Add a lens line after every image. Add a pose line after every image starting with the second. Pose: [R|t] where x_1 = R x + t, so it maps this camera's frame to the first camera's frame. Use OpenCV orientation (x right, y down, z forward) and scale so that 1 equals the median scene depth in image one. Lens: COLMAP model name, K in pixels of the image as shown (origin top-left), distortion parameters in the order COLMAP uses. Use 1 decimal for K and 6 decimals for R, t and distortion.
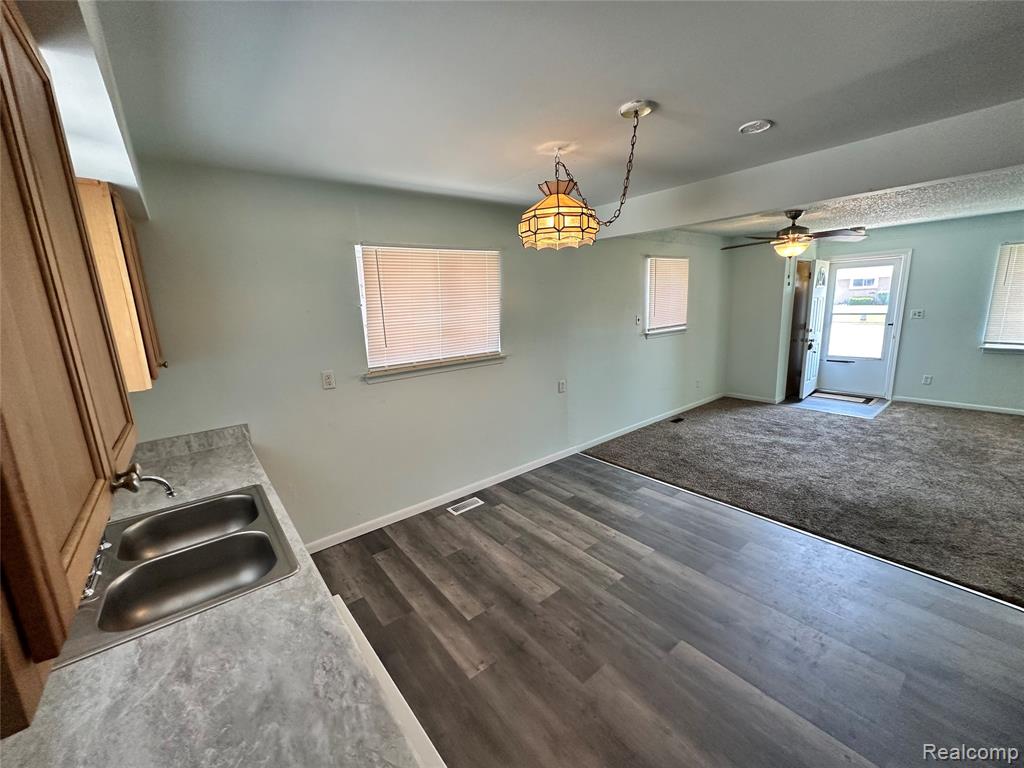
lens RADIAL K [[407.9, 0, 515.0], [0, 407.9, 384.8], [0, 0, 1]] dist [0.000794, 0.000077]
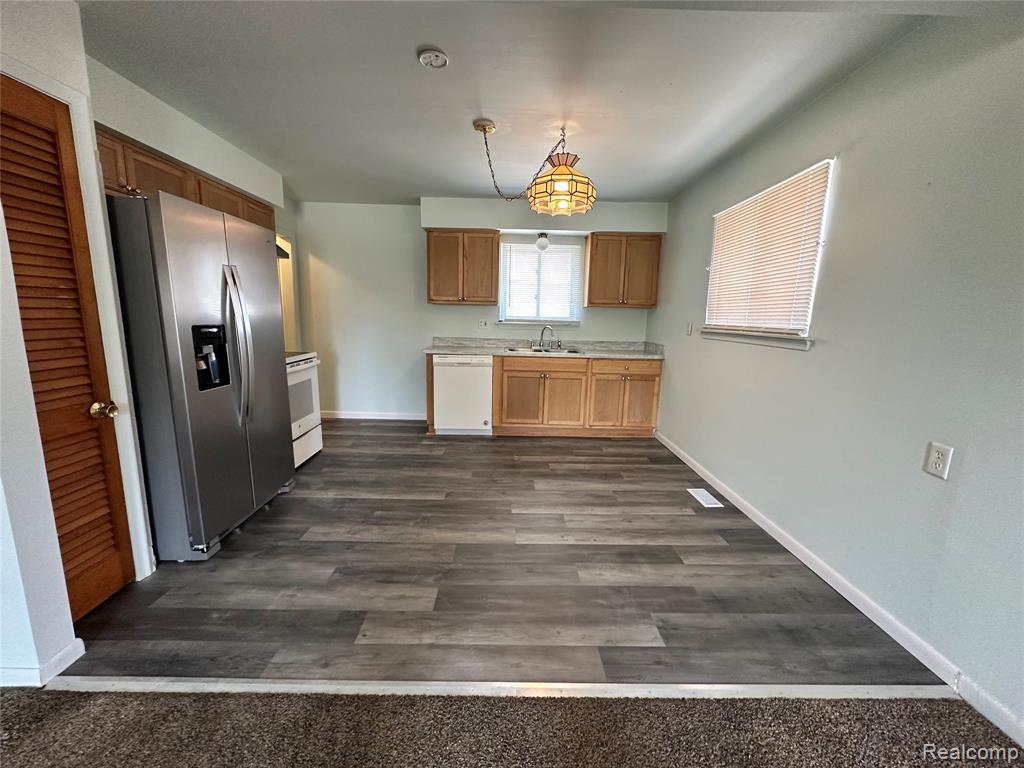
lens RADIAL K [[407.9, 0, 513.2], [0, 407.9, 389.8], [0, 0, 1]] dist [0.000794, 0.000077]
pose [[-0.621790, 0.171379, -0.764203, 0.650231], [-0.153224, 0.930289, 0.333295, -0.123782], [0.768049, 0.324334, -0.552185, 0.937102]]
